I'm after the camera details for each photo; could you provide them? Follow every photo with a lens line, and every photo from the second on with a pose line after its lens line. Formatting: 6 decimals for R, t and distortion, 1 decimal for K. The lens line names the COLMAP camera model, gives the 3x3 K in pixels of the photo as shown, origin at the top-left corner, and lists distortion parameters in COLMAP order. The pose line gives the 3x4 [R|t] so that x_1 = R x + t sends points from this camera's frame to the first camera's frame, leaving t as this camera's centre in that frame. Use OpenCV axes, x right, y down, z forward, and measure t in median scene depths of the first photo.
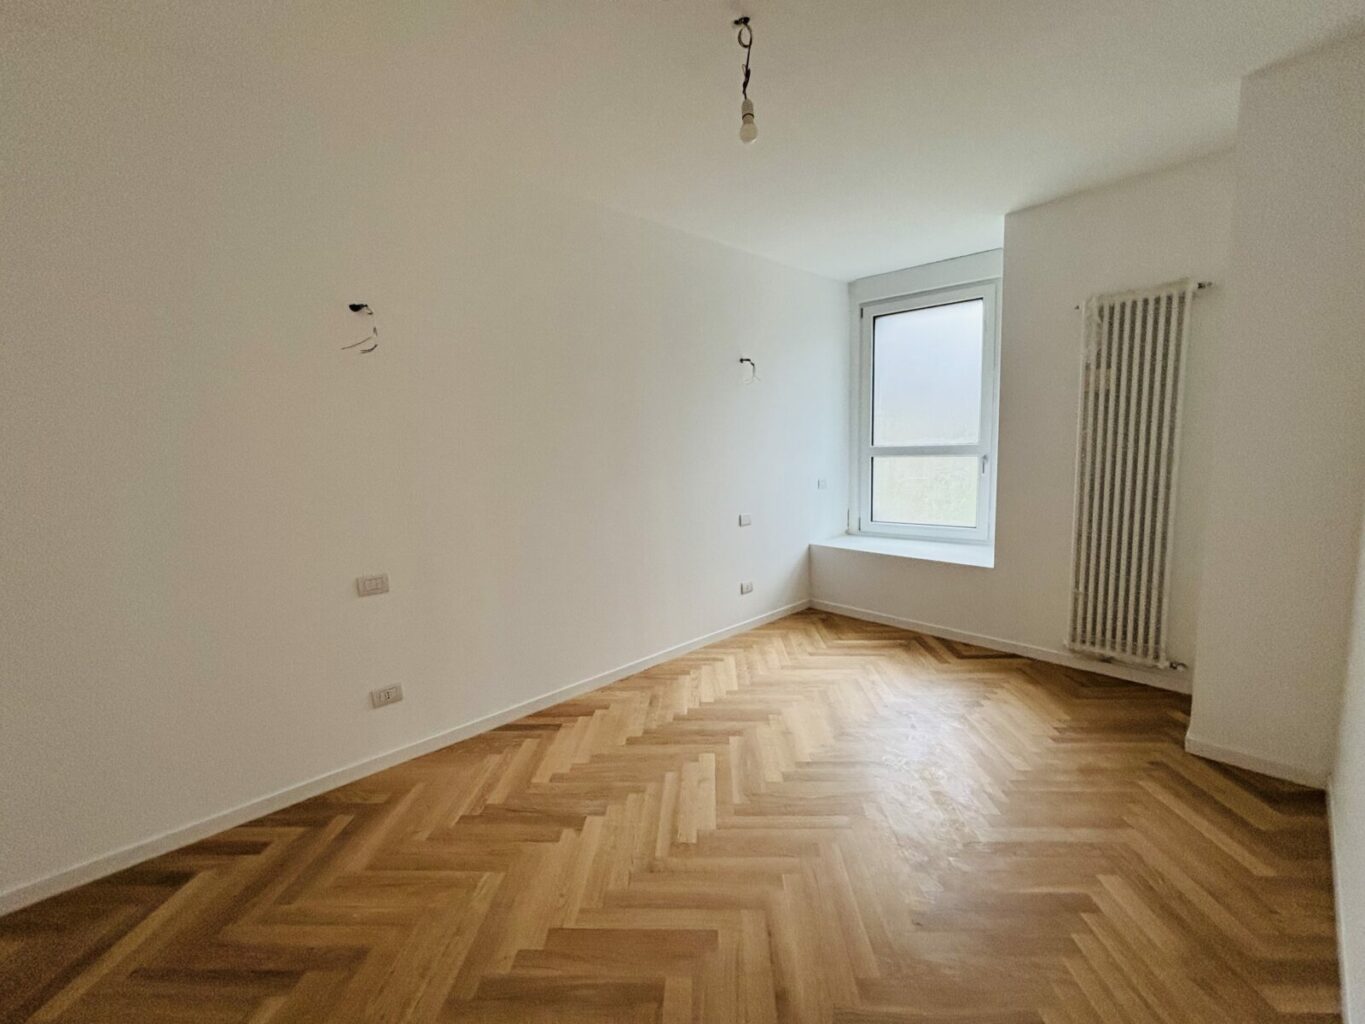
lens RADIAL K [[547.7, 0, 685.1], [0, 547.7, 515.3], [0, 0, 1]] dist [-0.001342, -0.000180]
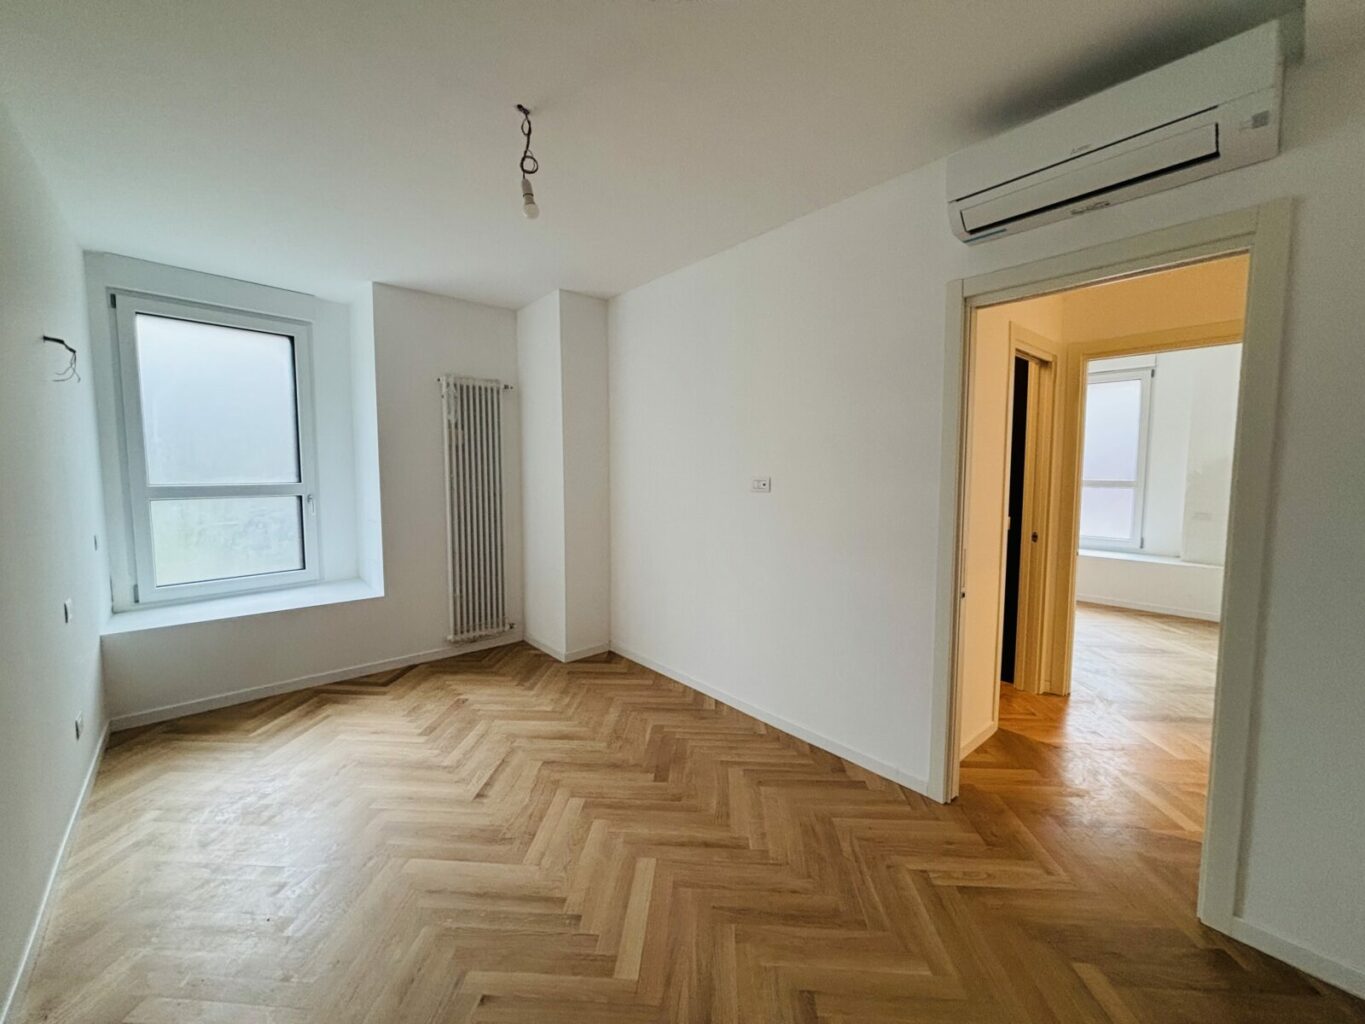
lens RADIAL K [[547.7, 0, 683.4], [0, 547.7, 514.0], [0, 0, 1]] dist [-0.001342, -0.000180]
pose [[0.019308, -0.052036, 0.998459, -0.522203], [0.128091, 0.990544, 0.049147, -0.044387], [-0.991574, 0.126944, 0.025791, 0.368291]]
